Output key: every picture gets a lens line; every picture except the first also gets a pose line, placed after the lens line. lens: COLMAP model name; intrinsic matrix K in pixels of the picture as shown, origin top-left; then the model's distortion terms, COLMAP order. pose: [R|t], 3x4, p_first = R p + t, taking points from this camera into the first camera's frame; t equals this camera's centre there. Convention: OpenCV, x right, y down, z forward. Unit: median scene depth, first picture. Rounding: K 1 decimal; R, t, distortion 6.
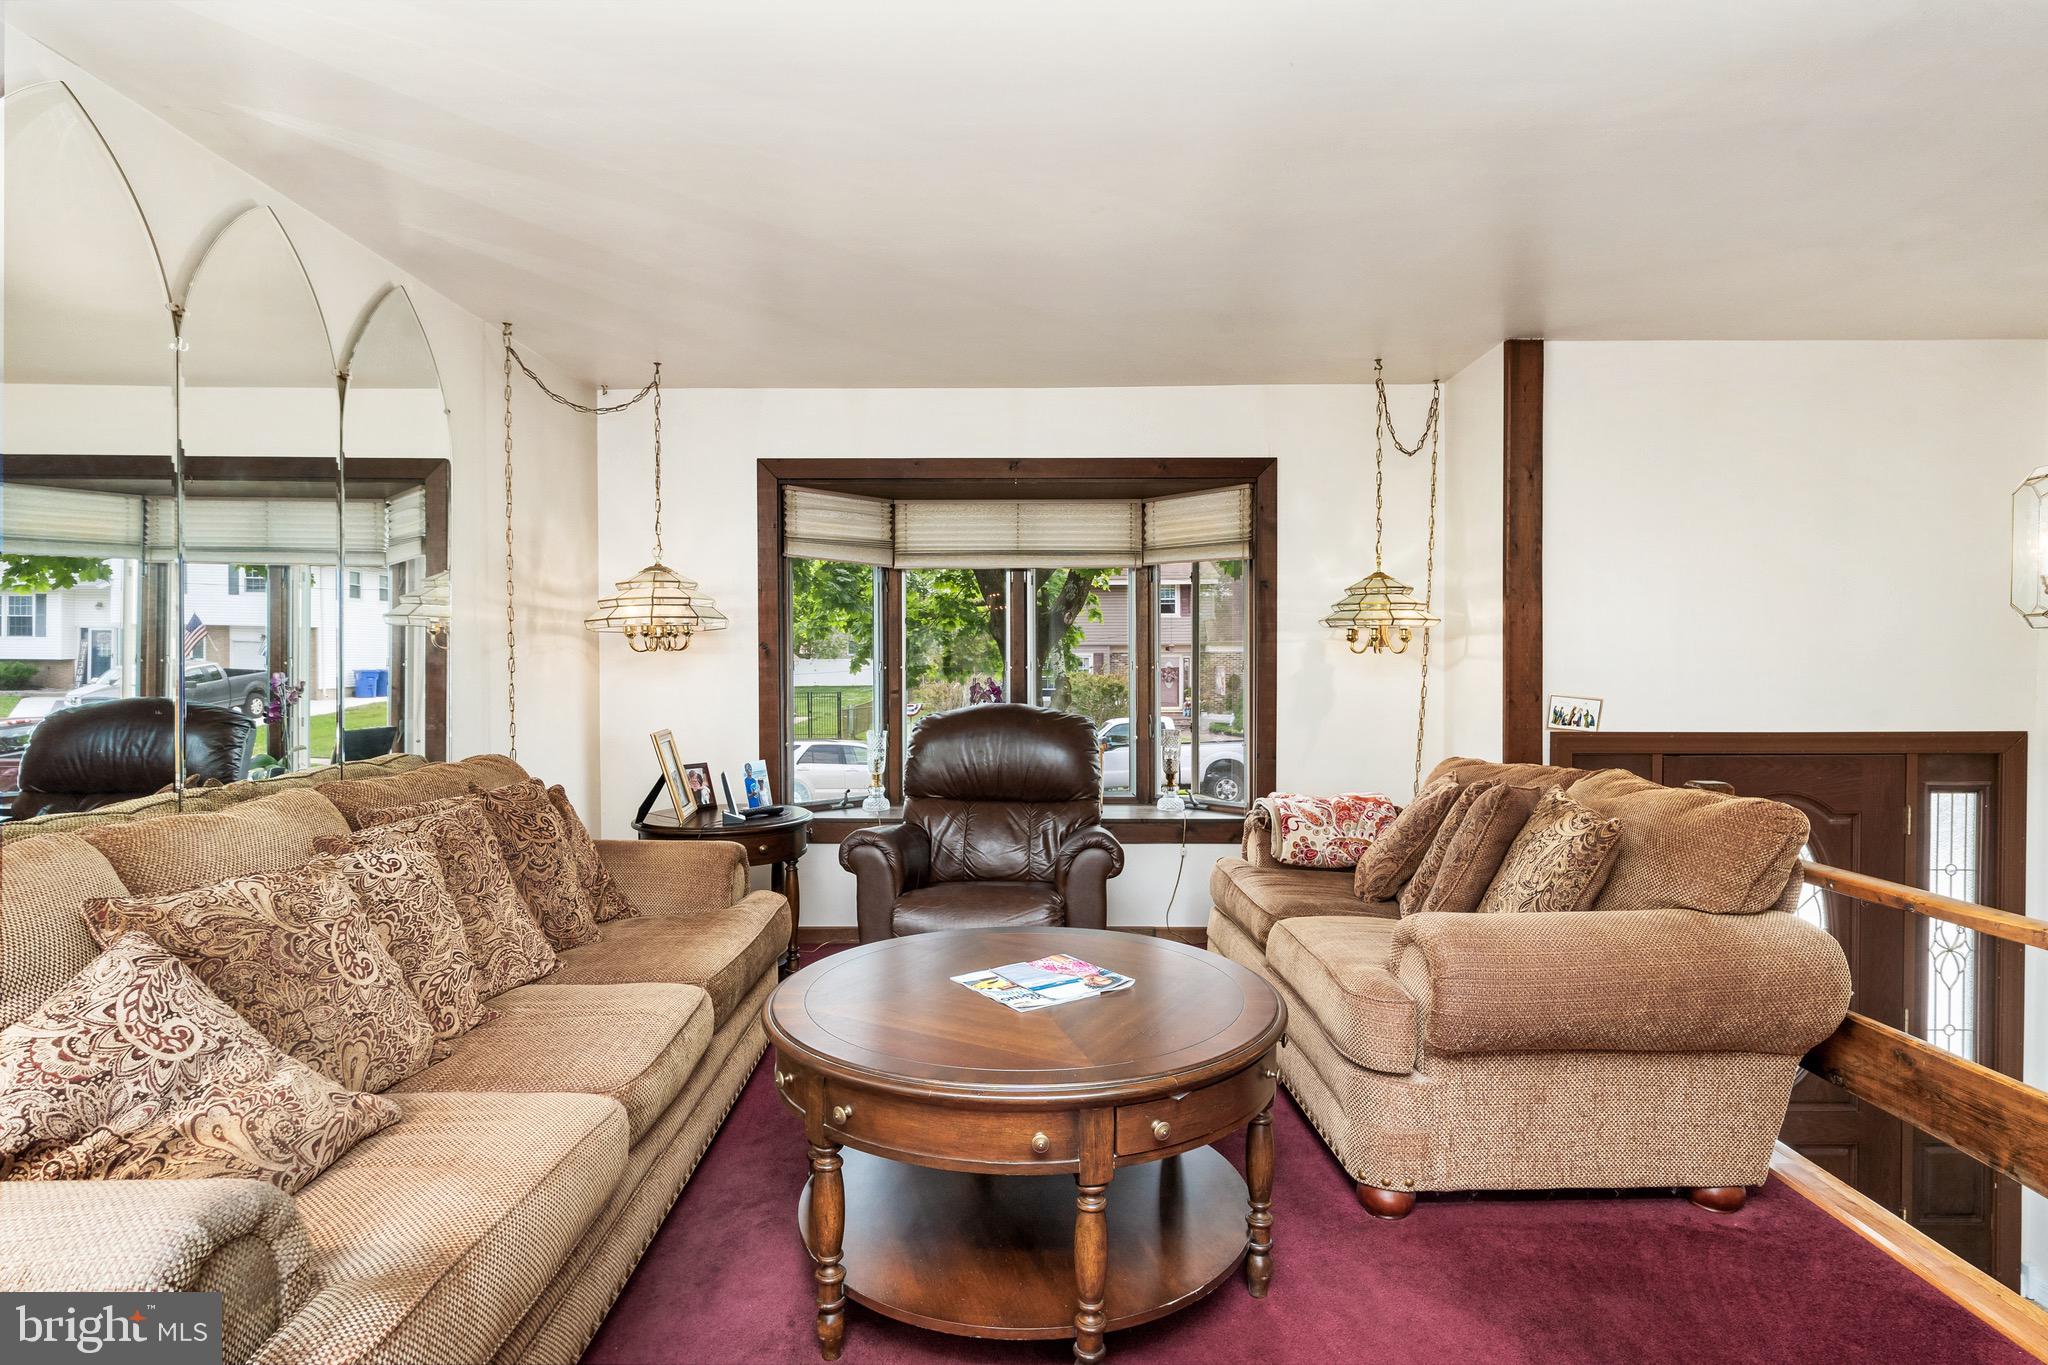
lens RADIAL K [[1080.0, 0, 1020.9], [0, 1080.0, 693.3], [0, 0, 1]] dist [-0.004939, 0.002798]
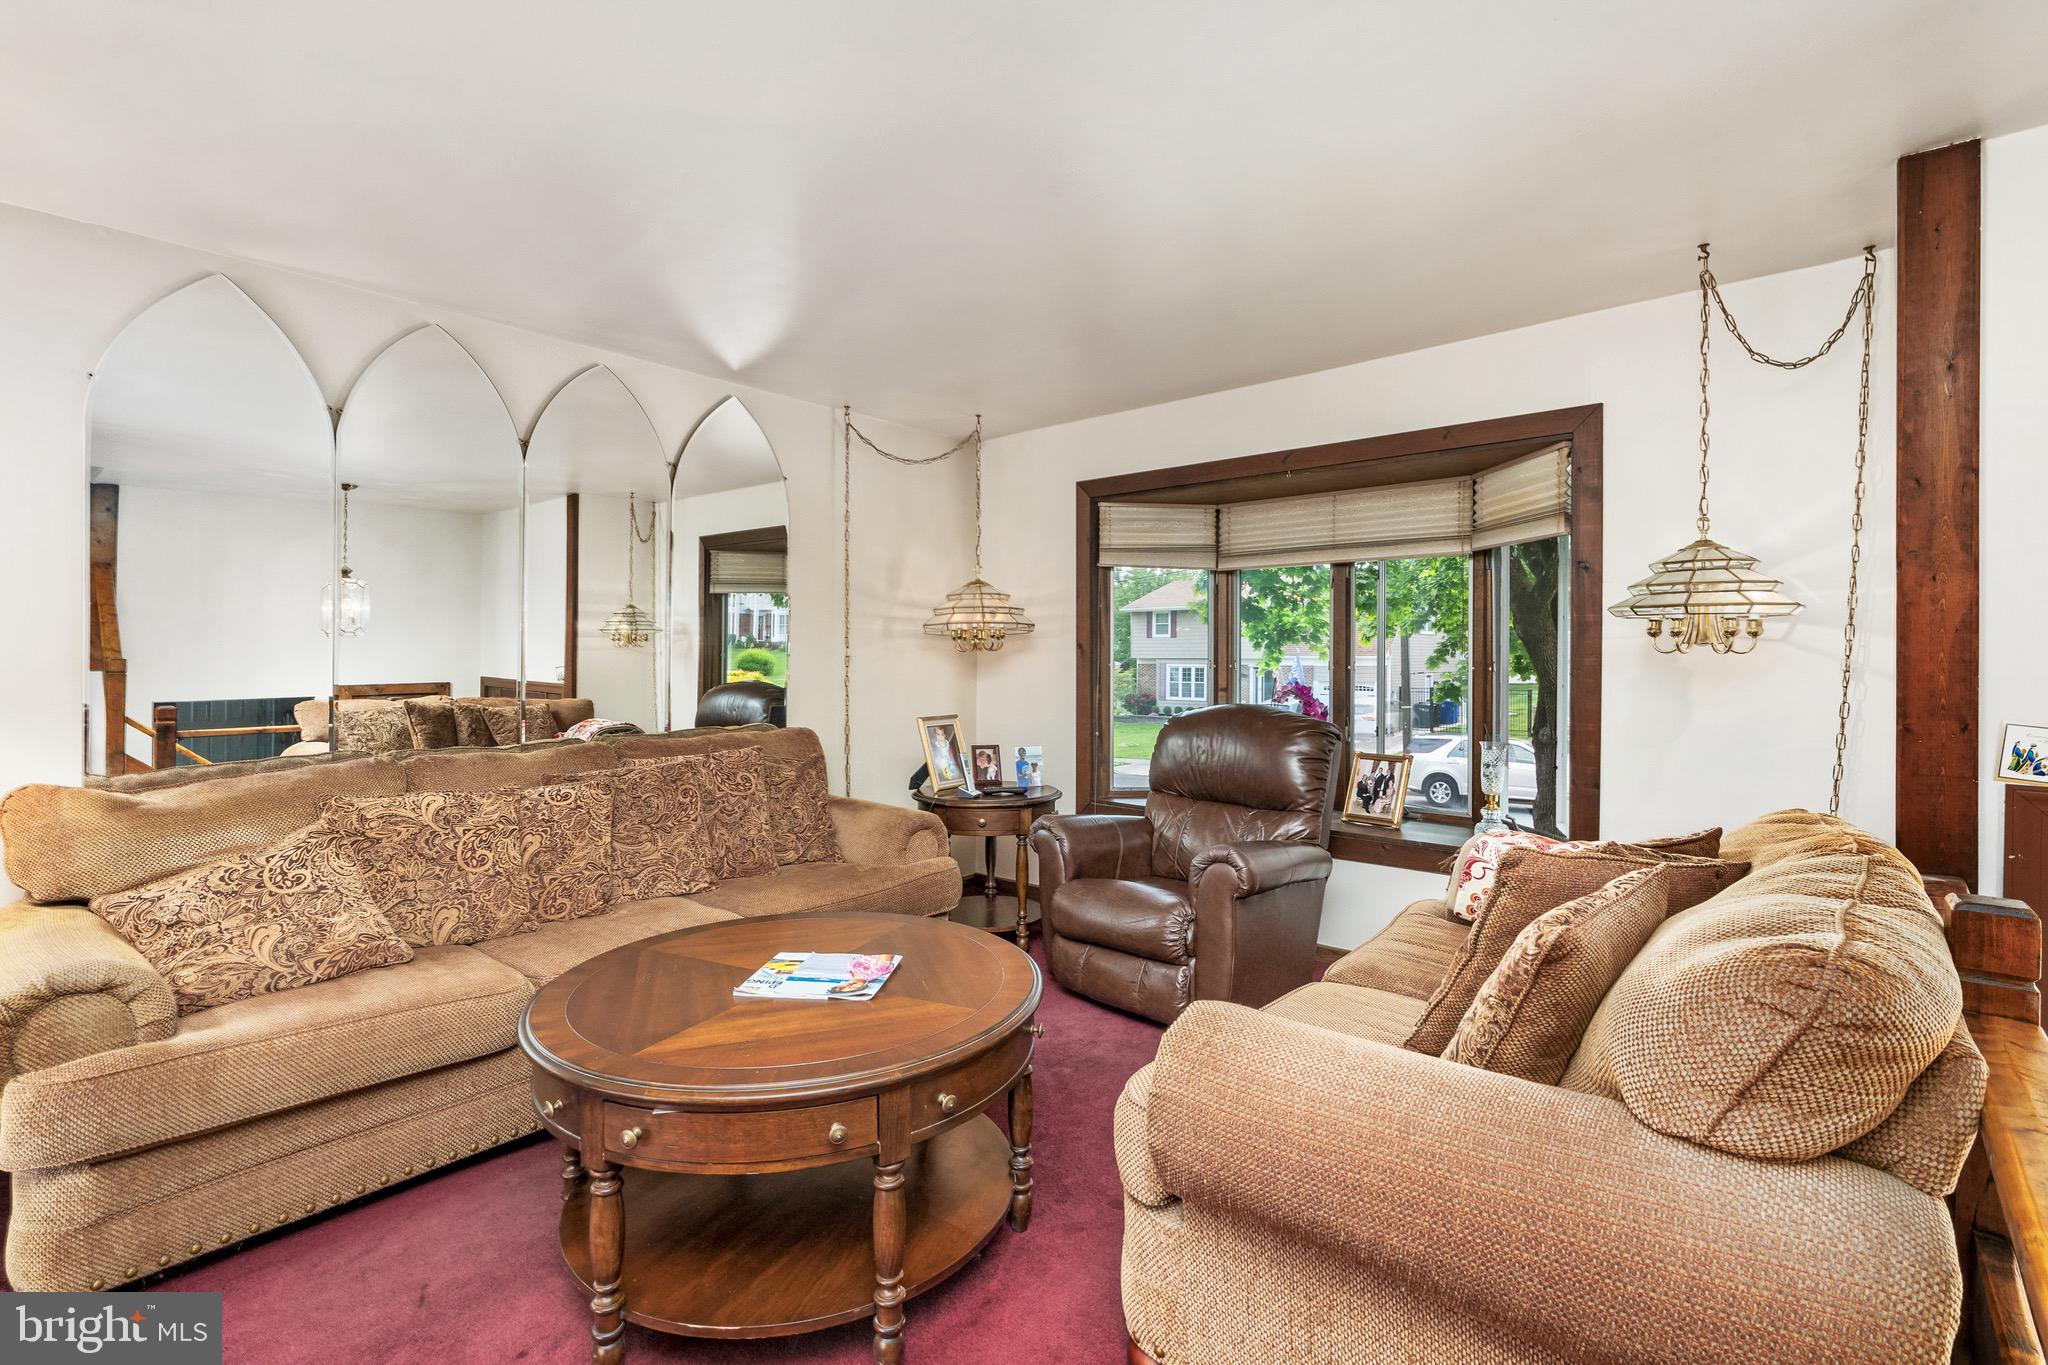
lens RADIAL K [[931.3, 0, 1025.0], [0, 931.3, 674.1], [0, 0, 1]] dist [-0.011451, 0.005455]
pose [[0.760349, 0.015690, -0.649326, 0.417471], [-0.024004, 0.999704, -0.003951, -0.010550], [0.649071, 0.018591, 0.760500, 0.257026]]
